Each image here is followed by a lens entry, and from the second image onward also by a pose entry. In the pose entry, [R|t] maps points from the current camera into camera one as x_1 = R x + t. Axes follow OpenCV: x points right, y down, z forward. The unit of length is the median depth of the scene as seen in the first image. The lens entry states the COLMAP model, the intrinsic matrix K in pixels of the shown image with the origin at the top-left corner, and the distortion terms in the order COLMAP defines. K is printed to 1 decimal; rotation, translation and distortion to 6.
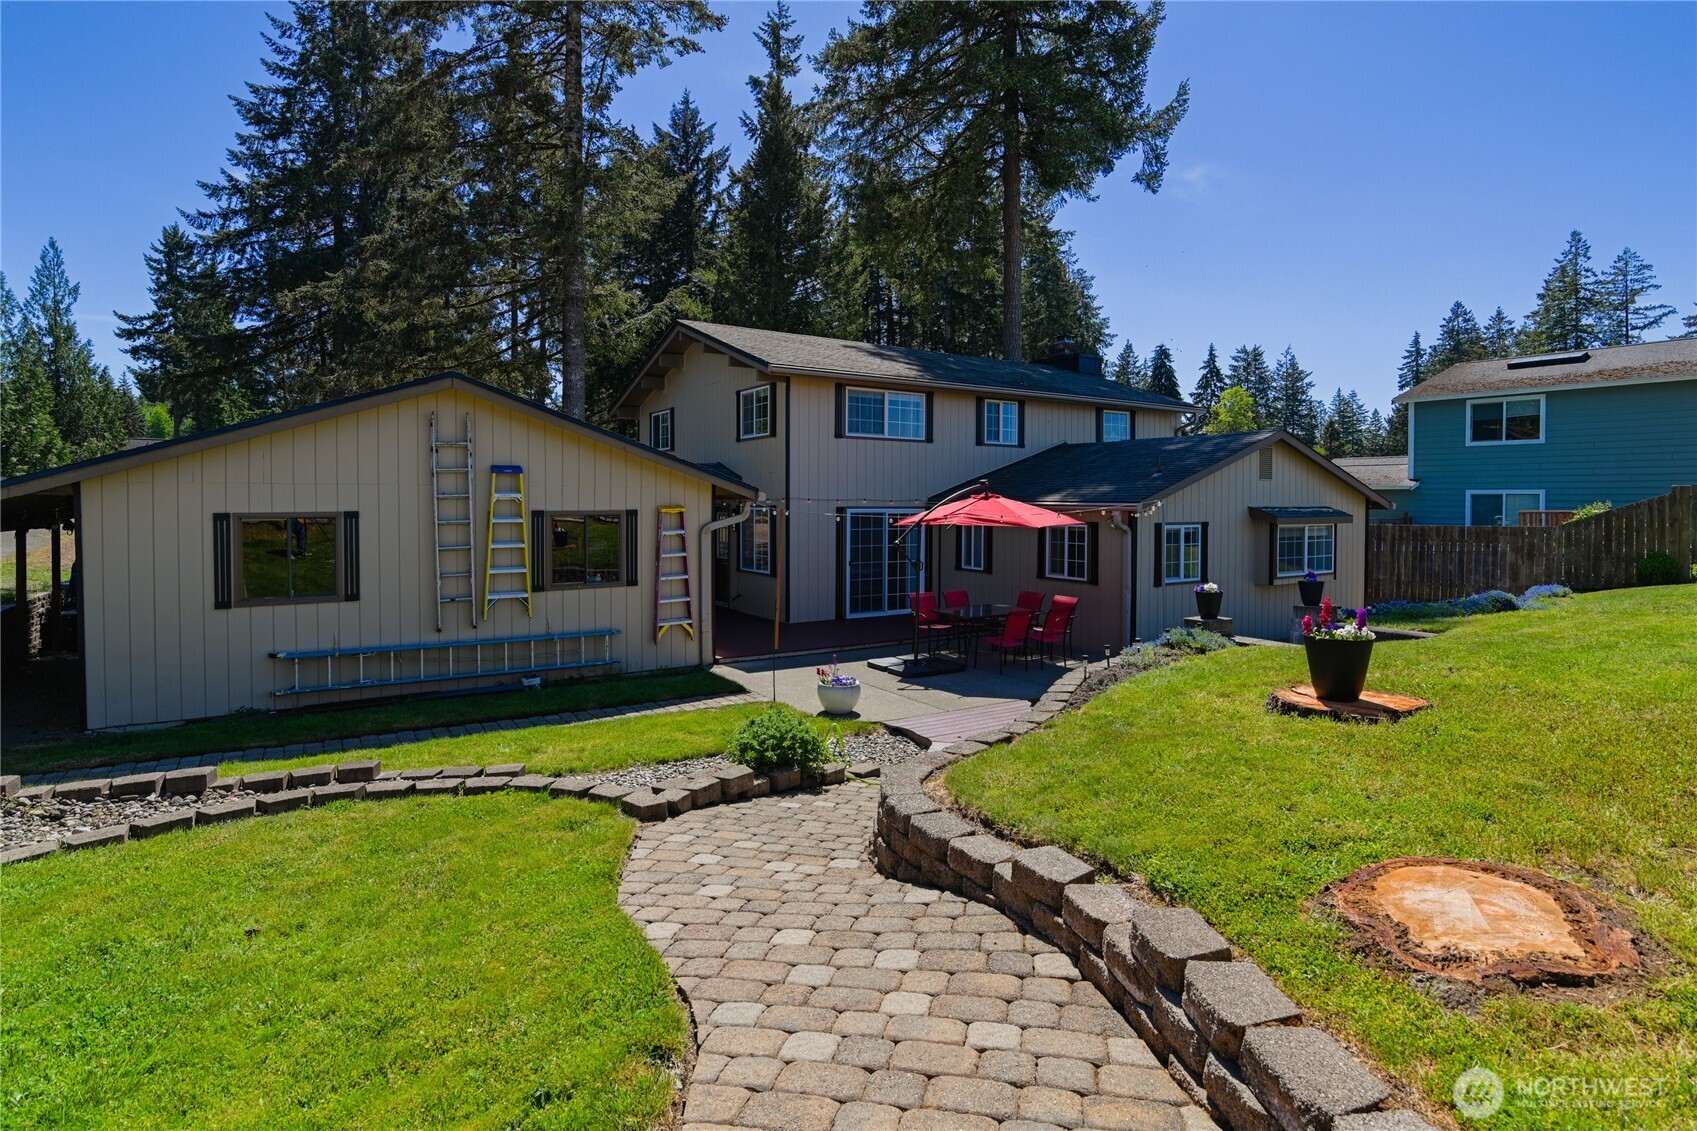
lens RADIAL K [[821.8, 0, 877.5], [0, 821.8, 507.6], [0, 0, 1]] dist [-0.023350, -0.000318]
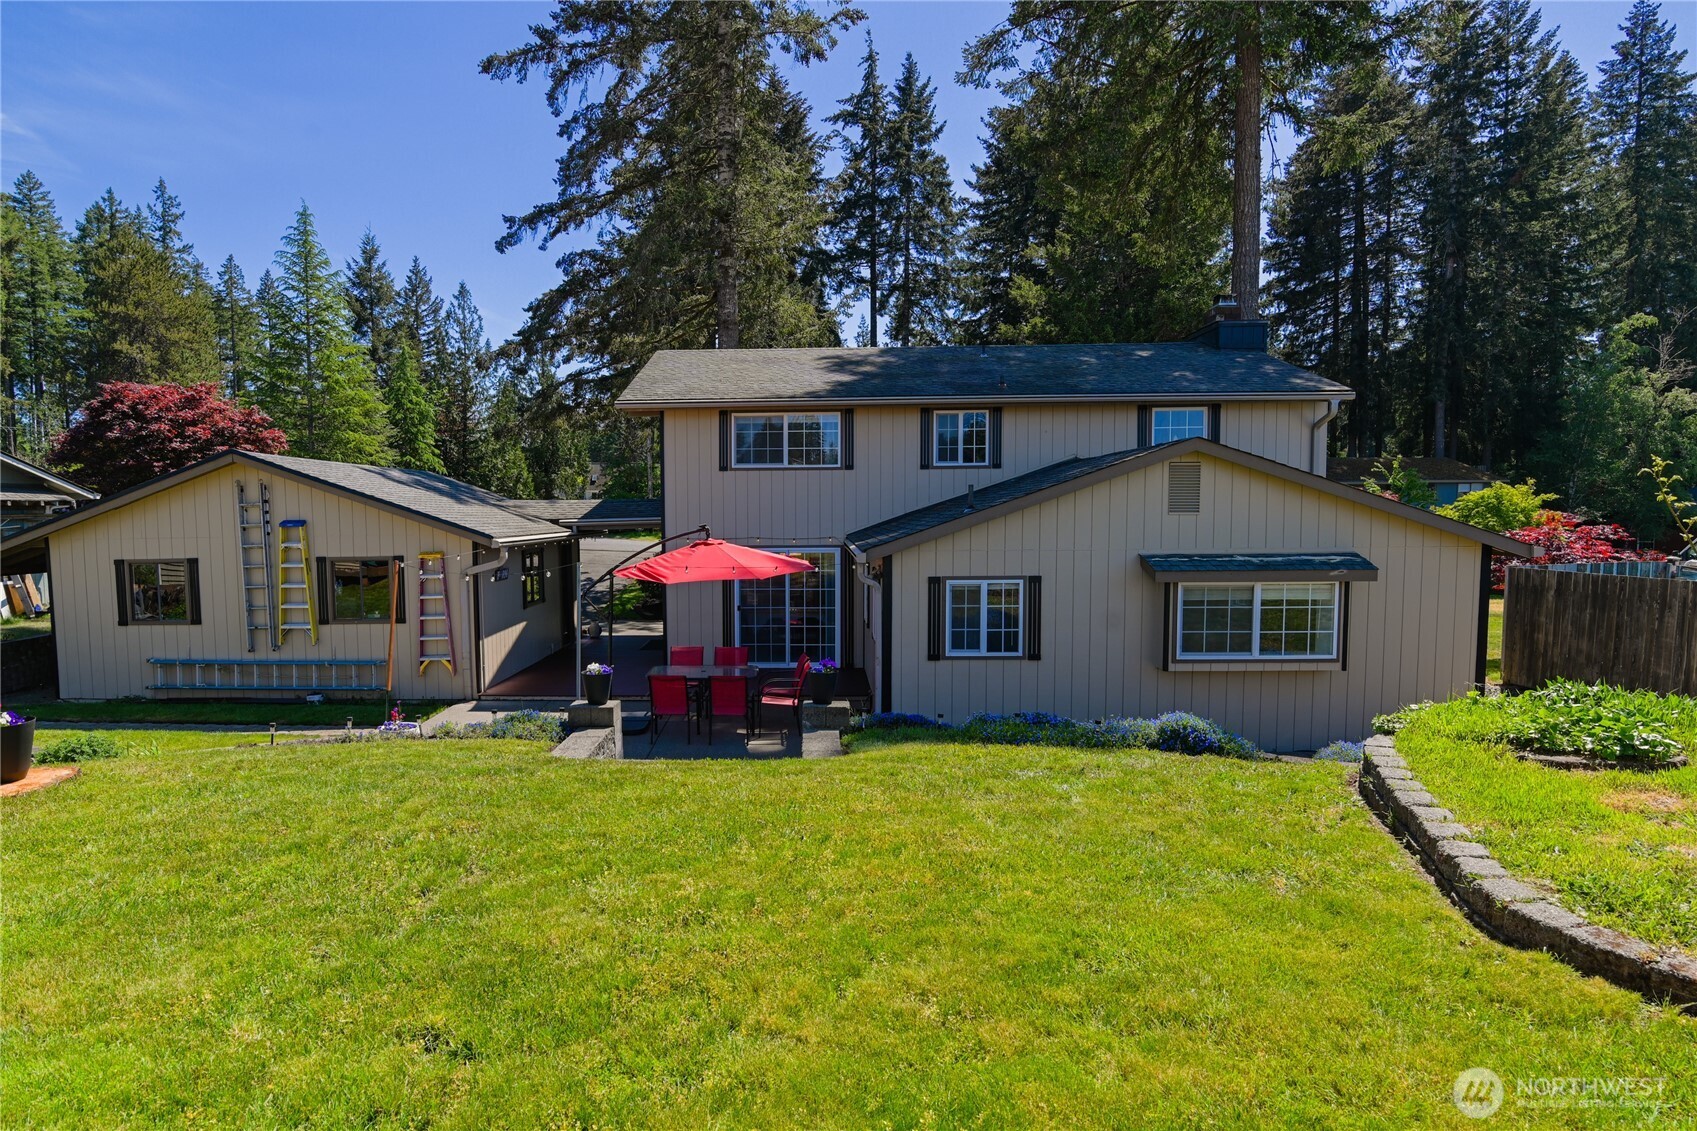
lens RADIAL K [[960.0, 0, 847.4], [0, 960.0, 569.2], [0, 0, 1]] dist [-0.019651, -0.000577]
pose [[0.824405, 0.024684, -0.565462, 0.673176], [0.007306, 0.998501, 0.054239, -0.032232], [0.565953, -0.048846, 0.822989, 0.191648]]
